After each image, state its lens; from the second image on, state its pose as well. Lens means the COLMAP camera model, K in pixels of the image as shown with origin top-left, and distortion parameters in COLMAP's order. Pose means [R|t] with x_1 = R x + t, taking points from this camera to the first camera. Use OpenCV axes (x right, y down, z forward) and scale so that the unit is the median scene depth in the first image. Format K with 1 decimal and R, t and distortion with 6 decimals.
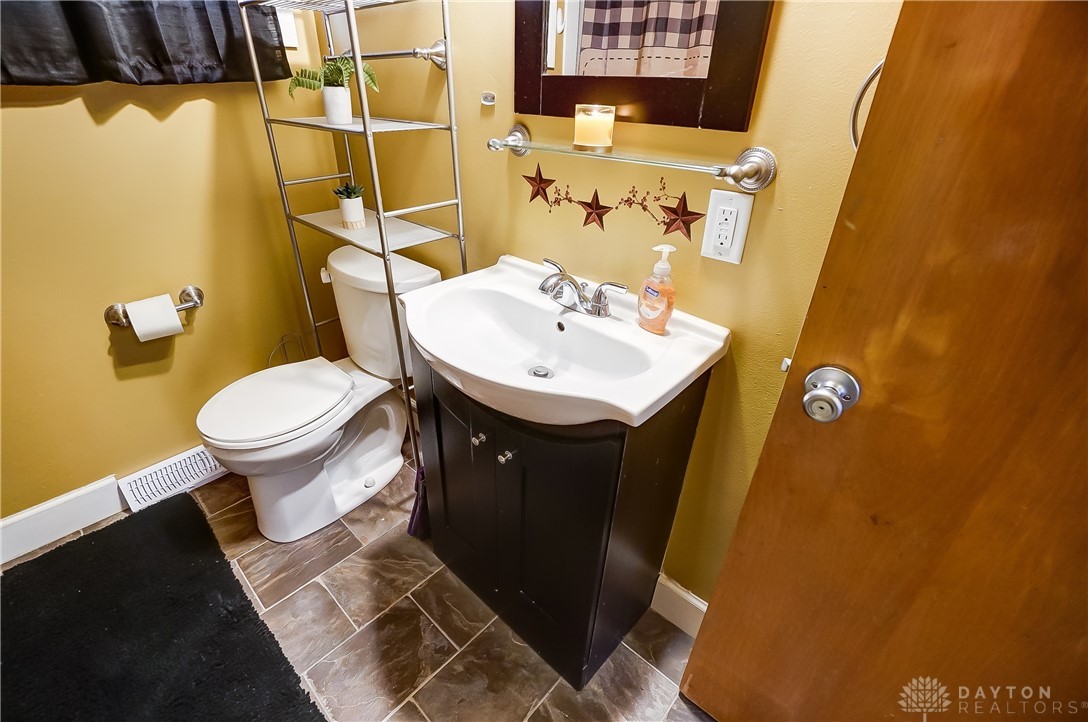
lens RADIAL K [[486.7, 0, 536.2], [0, 486.7, 358.7], [0, 0, 1]] dist [-0.058212, 0.024292]
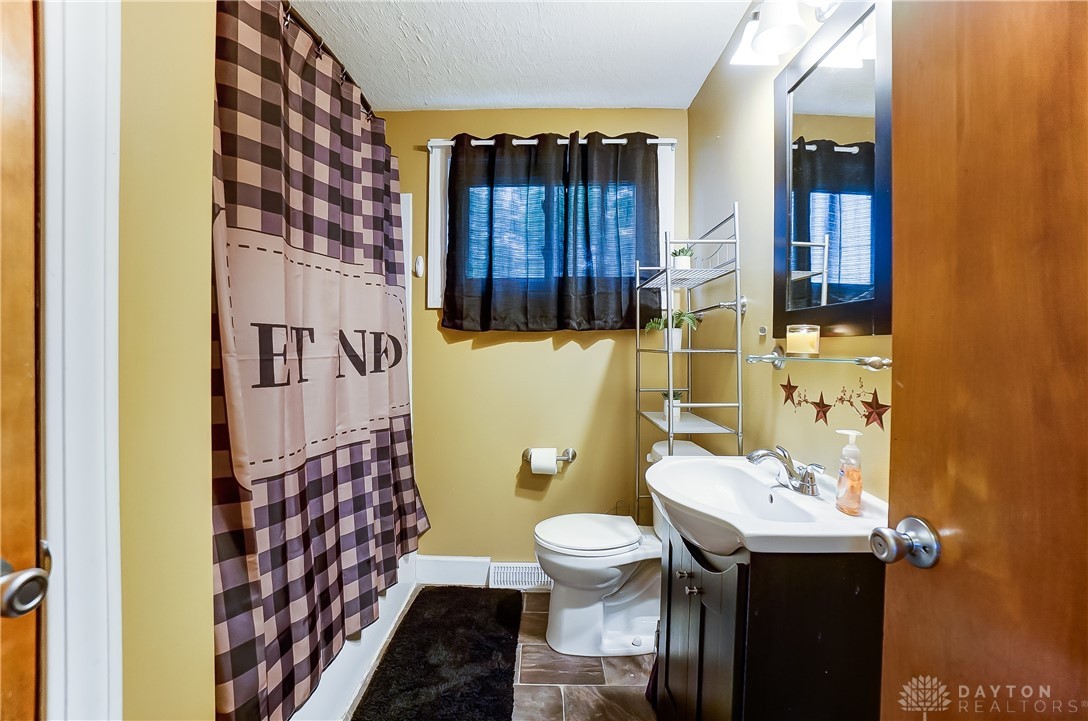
lens RADIAL K [[486.7, 0, 536.2], [0, 486.7, 358.2], [0, 0, 1]] dist [-0.058212, 0.024292]
pose [[0.673891, 0.001153, -0.738830, 0.432951], [-0.360216, 0.873607, -0.327192, 0.181886], [0.645070, 0.486630, 0.589132, -0.159299]]
